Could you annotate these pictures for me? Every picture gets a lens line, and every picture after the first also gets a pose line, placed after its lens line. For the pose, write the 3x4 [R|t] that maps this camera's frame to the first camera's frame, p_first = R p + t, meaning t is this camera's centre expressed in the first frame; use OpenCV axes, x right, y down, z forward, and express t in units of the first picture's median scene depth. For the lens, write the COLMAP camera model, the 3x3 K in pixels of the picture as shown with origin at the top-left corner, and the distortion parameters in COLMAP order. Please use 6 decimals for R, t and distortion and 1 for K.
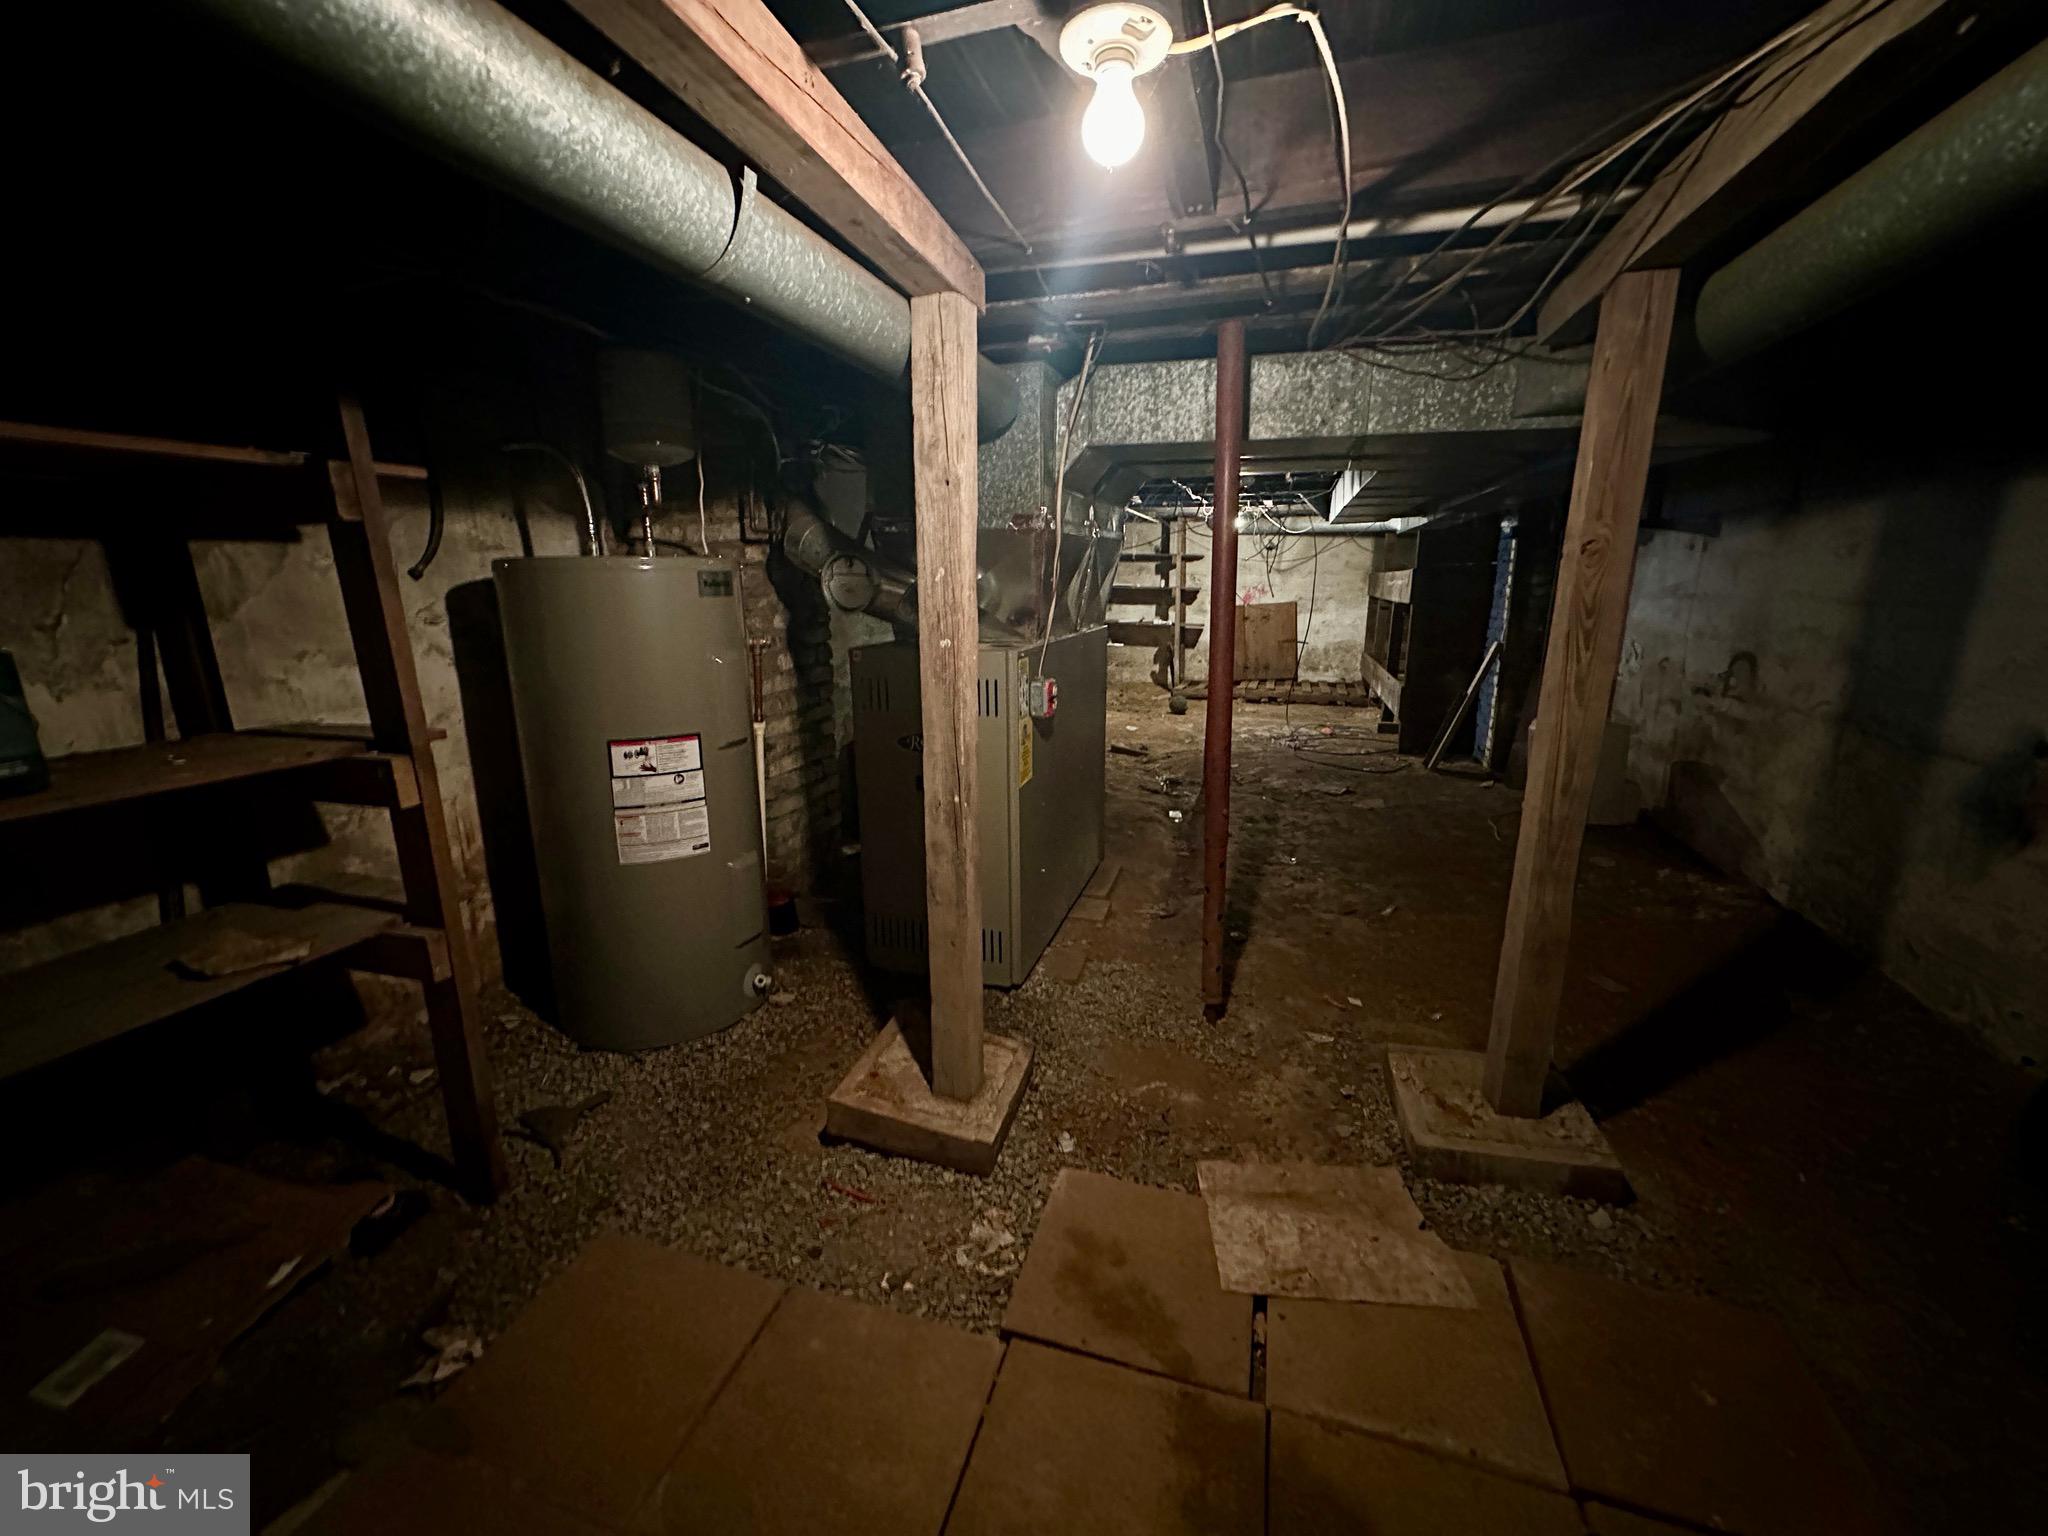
lens RADIAL K [[811.0, 0, 1028.5], [0, 811.0, 772.3], [0, 0, 1]] dist [-0.002654, -0.000128]
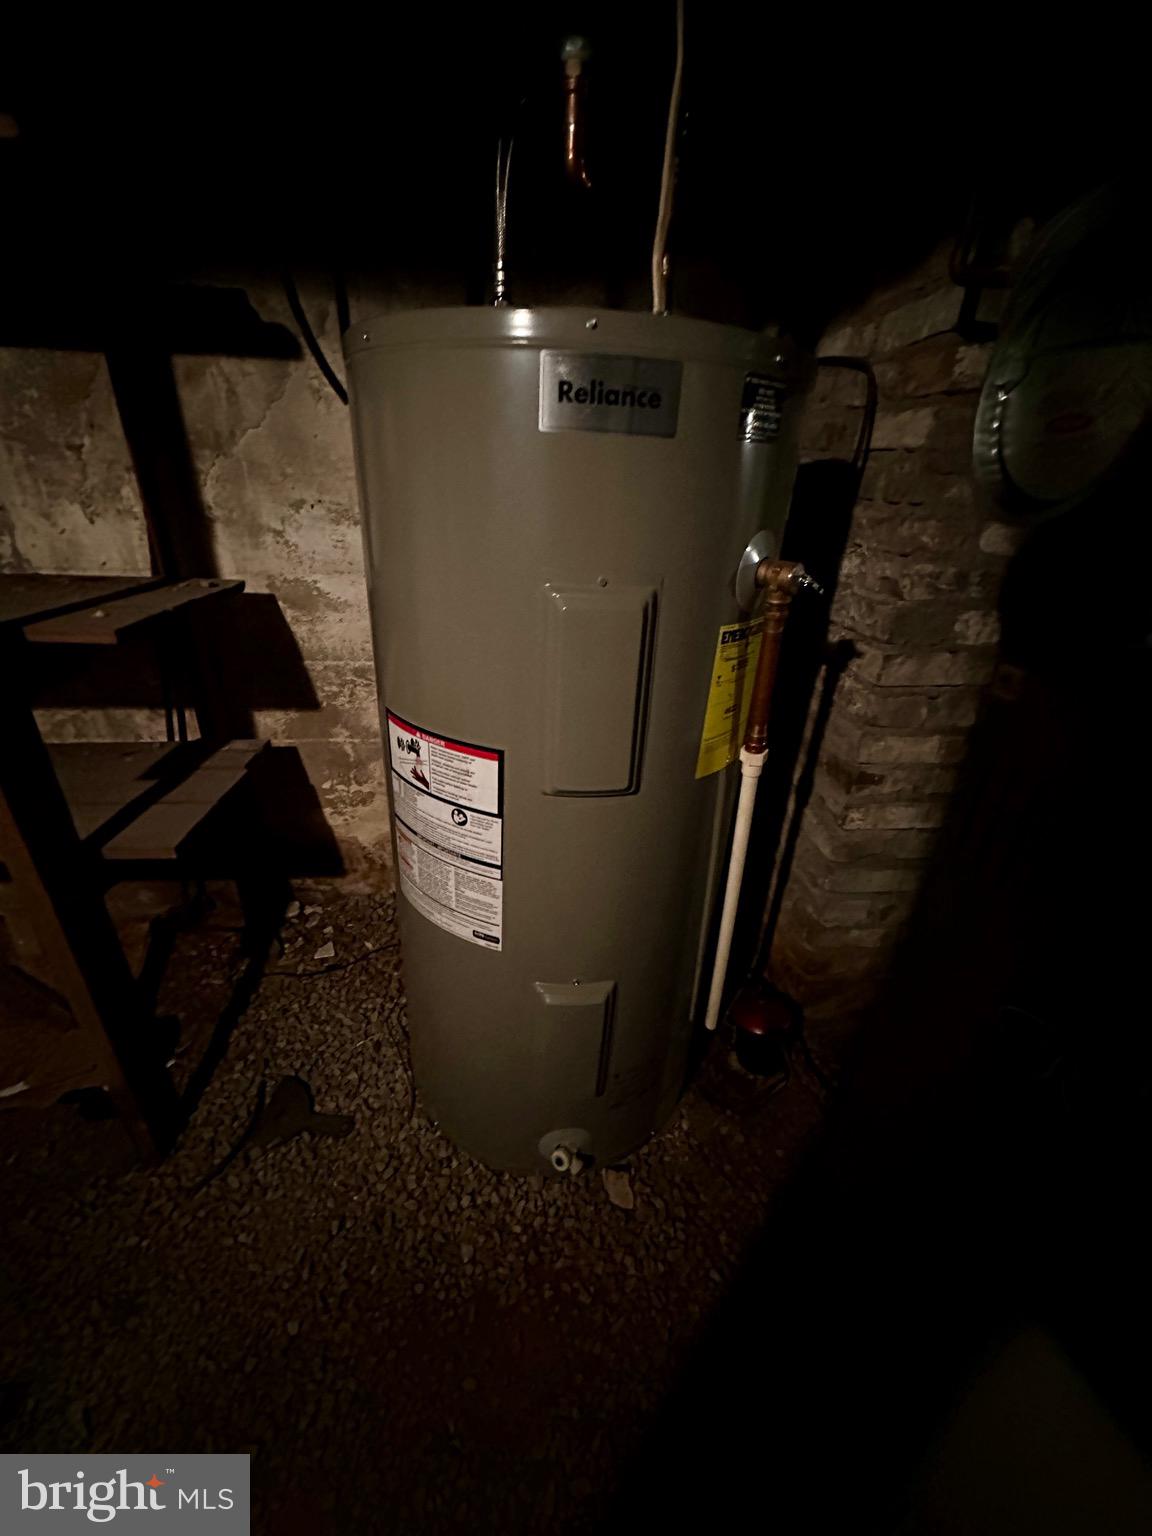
lens RADIAL K [[608.2, 0, 579.2], [0, 608.2, 768.3], [0, 0, 1]] dist [-0.002654, -0.000128]
pose [[0.397365, 0.424088, -0.813788, -0.101140], [-0.257312, 0.902723, 0.344792, -0.179050], [0.880847, 0.072389, 0.467833, 0.911279]]
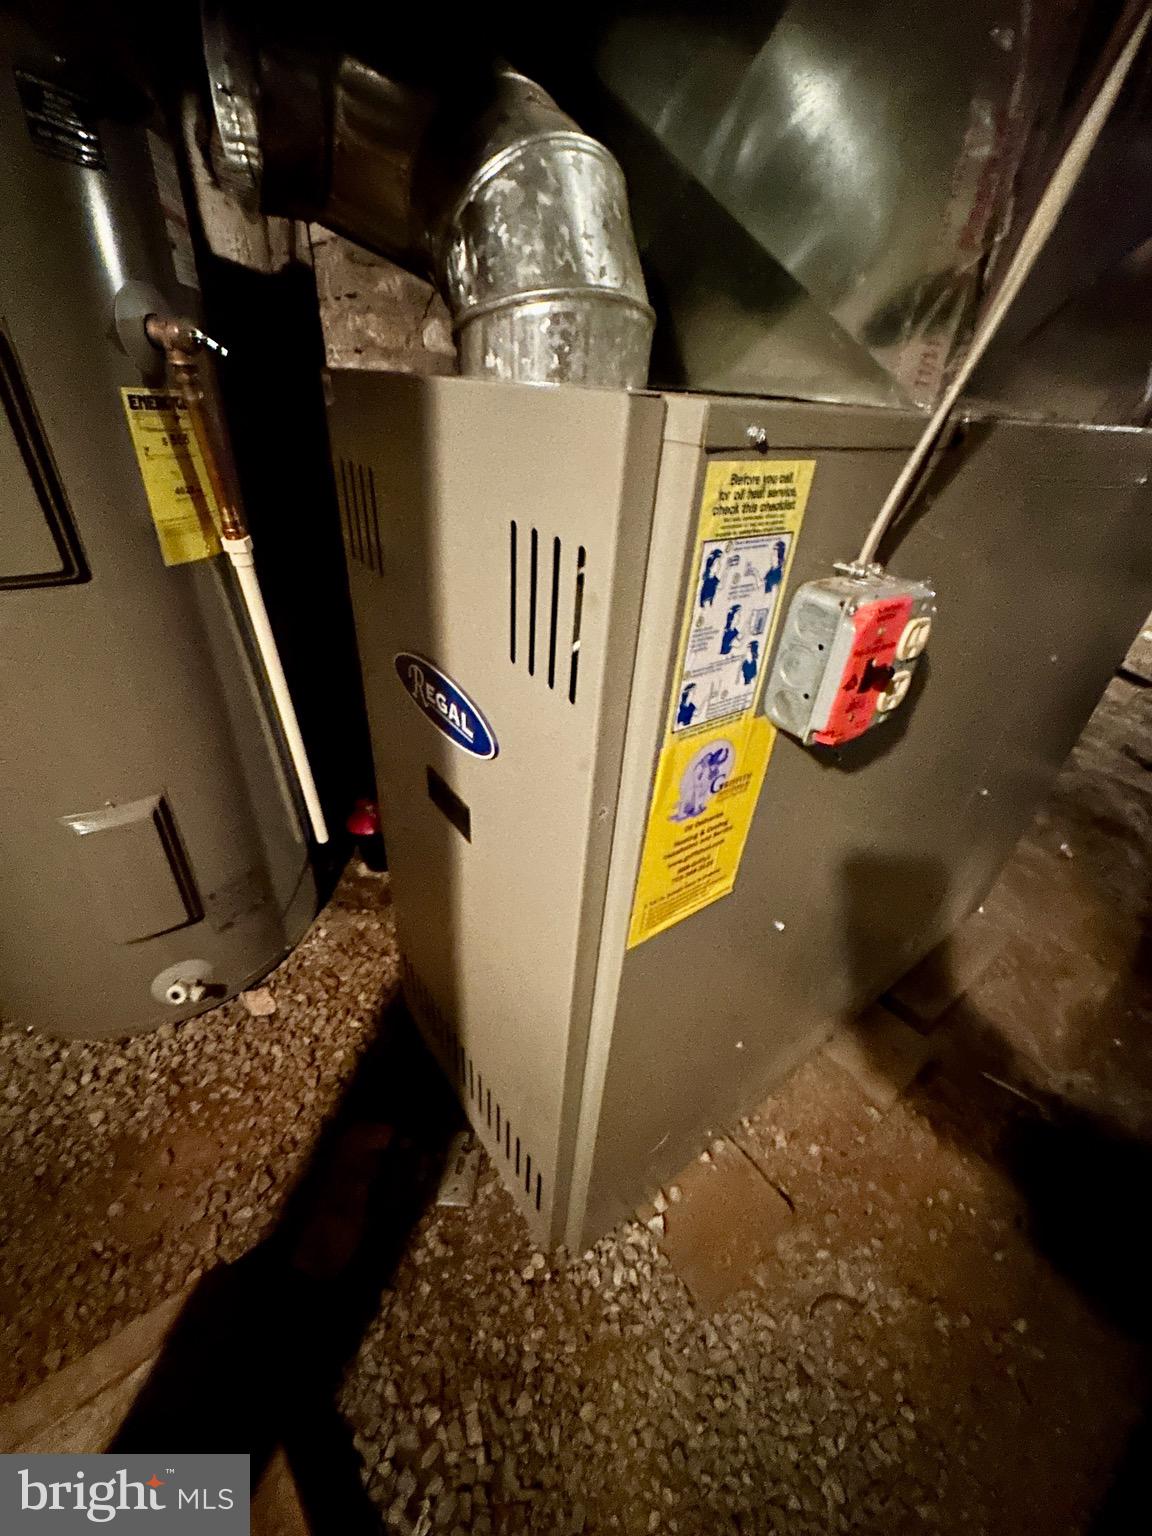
lens RADIAL K [[608.2, 0, 579.8], [0, 608.2, 770.5], [0, 0, 1]] dist [-0.002654, -0.000128]
pose [[0.801698, 0.368737, -0.470439, 0.062194], [-0.208477, 0.910116, 0.358087, -0.131950], [0.560194, -0.189002, 0.806511, 0.970301]]
